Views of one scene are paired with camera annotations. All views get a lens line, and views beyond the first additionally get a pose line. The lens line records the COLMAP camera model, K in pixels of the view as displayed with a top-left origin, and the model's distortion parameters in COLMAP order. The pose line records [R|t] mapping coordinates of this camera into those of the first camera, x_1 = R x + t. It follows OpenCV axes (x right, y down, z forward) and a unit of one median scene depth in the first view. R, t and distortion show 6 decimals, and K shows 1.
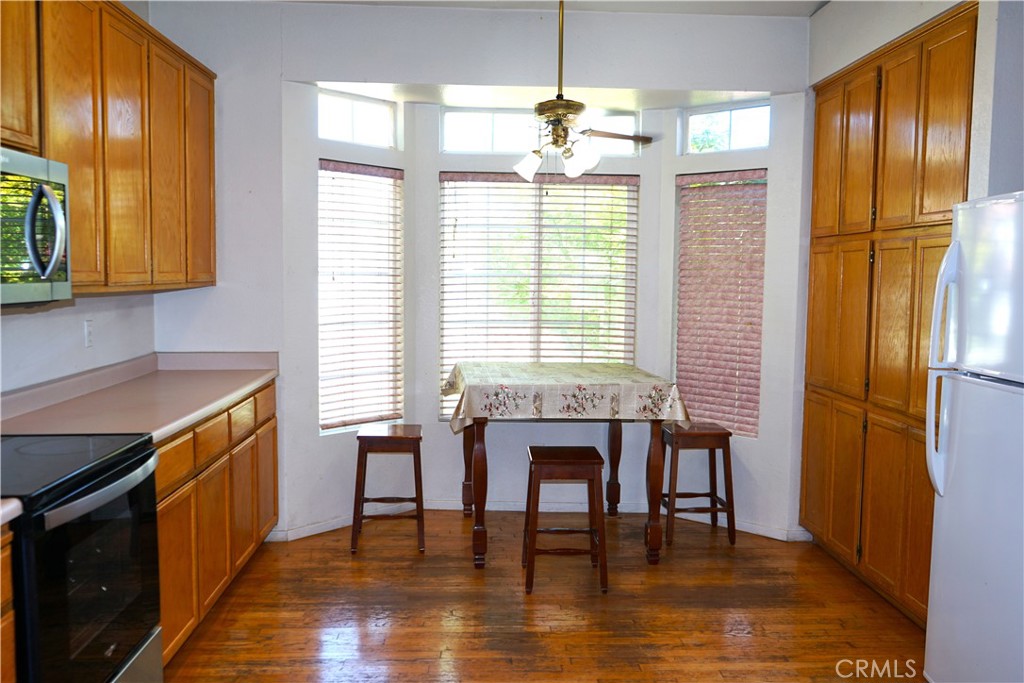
lens RADIAL K [[871.6, 0, 507.1], [0, 871.6, 341.4], [0, 0, 1]] dist [-0.013311, -0.003947]
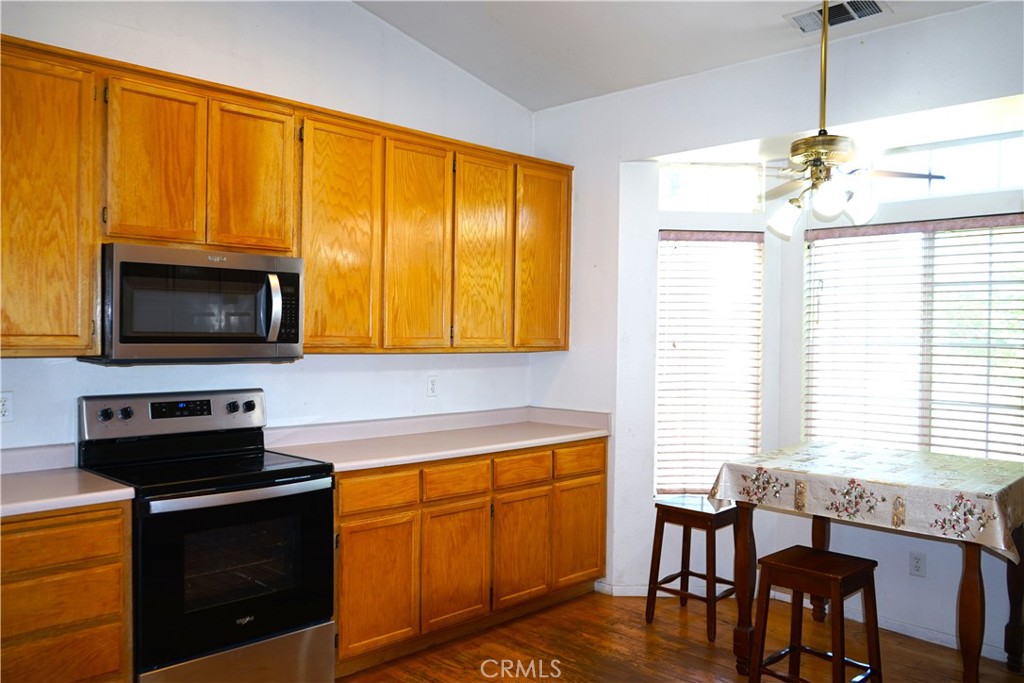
lens RADIAL K [[820.2, 0, 519.0], [0, 820.2, 340.3], [0, 0, 1]] dist [-0.002760, -0.000774]
pose [[0.666013, 0.003773, -0.745931, 0.418932], [-0.064329, 0.996552, -0.052396, -0.017612], [0.743161, 0.082882, 0.663960, 0.245704]]
